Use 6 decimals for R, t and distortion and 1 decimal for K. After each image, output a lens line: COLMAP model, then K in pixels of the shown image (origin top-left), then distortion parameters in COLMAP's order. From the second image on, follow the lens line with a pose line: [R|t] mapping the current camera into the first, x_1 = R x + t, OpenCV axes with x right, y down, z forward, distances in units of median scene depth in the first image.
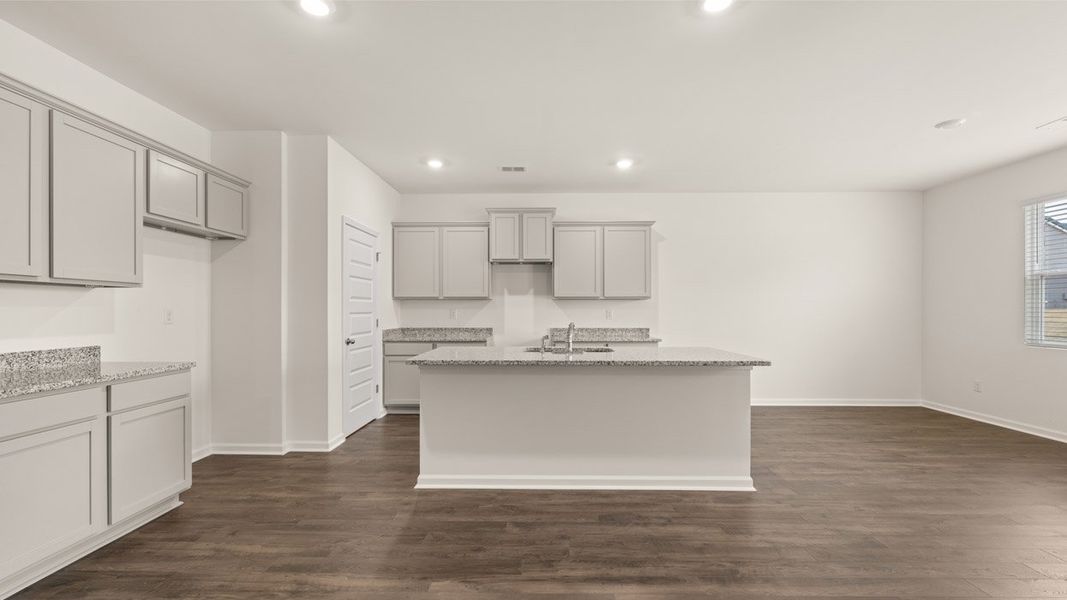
lens RADIAL K [[445.6, 0, 533.5], [0, 445.6, 300.0], [0, 0, 1]] dist [-0.000372, 0.000119]
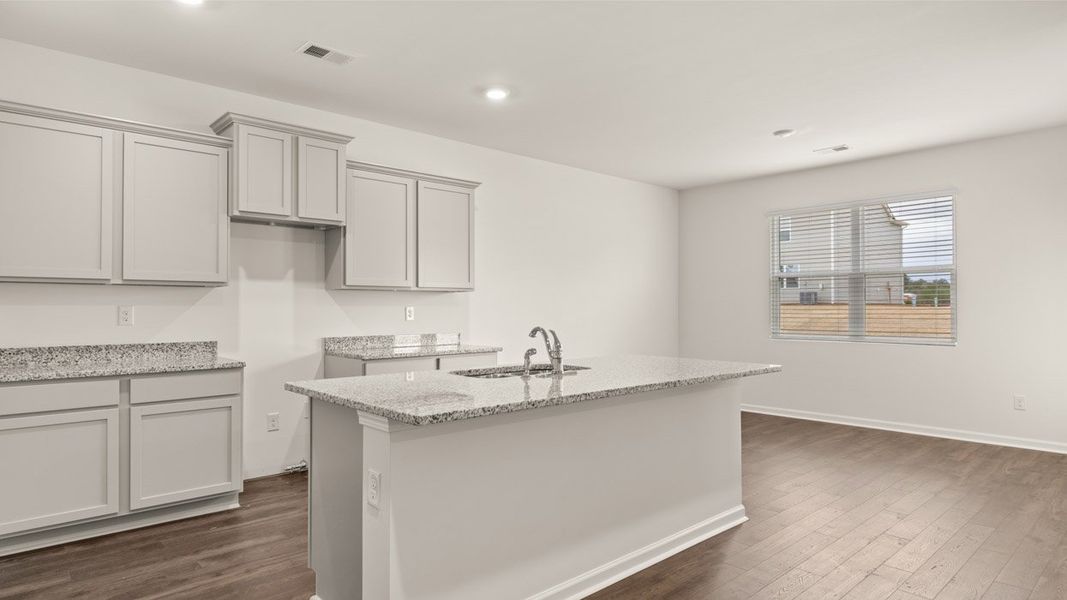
lens RADIAL K [[605.7, 0, 536.9], [0, 605.7, 302.6], [0, 0, 1]] dist [0.001297, -0.000321]
pose [[0.724740, 0.004903, 0.689005, -0.325829], [-0.016951, 0.999799, 0.010715, 0.003158], [-0.688814, -0.019445, 0.724678, 0.229238]]
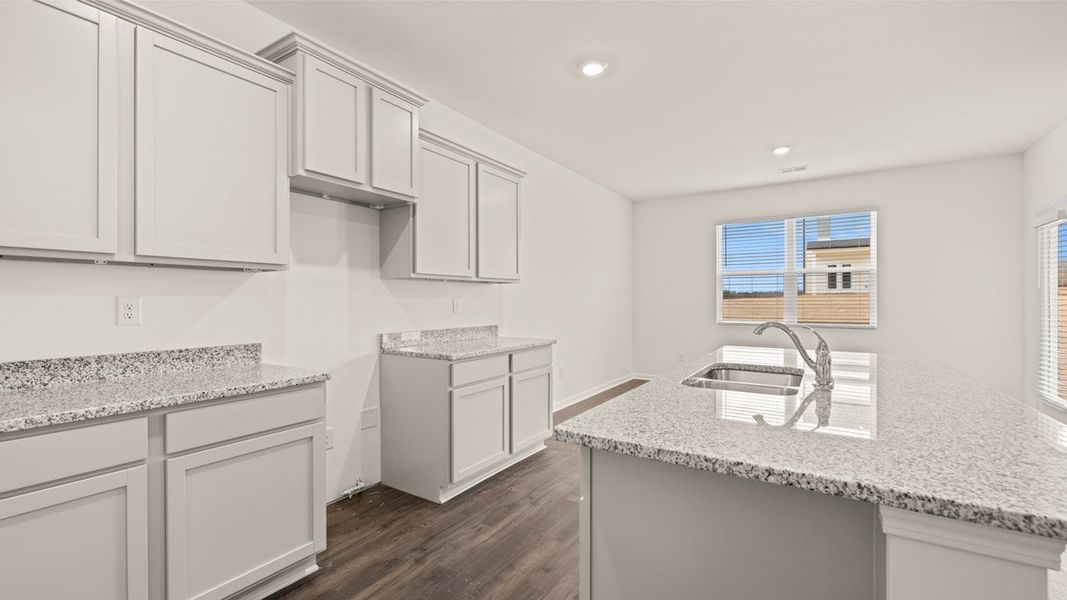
lens RADIAL K [[445.6, 0, 533.5], [0, 445.6, 300.0], [0, 0, 1]] dist [-0.000372, 0.000119]
pose [[0.527064, -0.000318, 0.849825, -0.316843], [-0.020571, 0.999702, 0.013132, 0.014152], [-0.849576, -0.024403, 0.526901, 0.606272]]
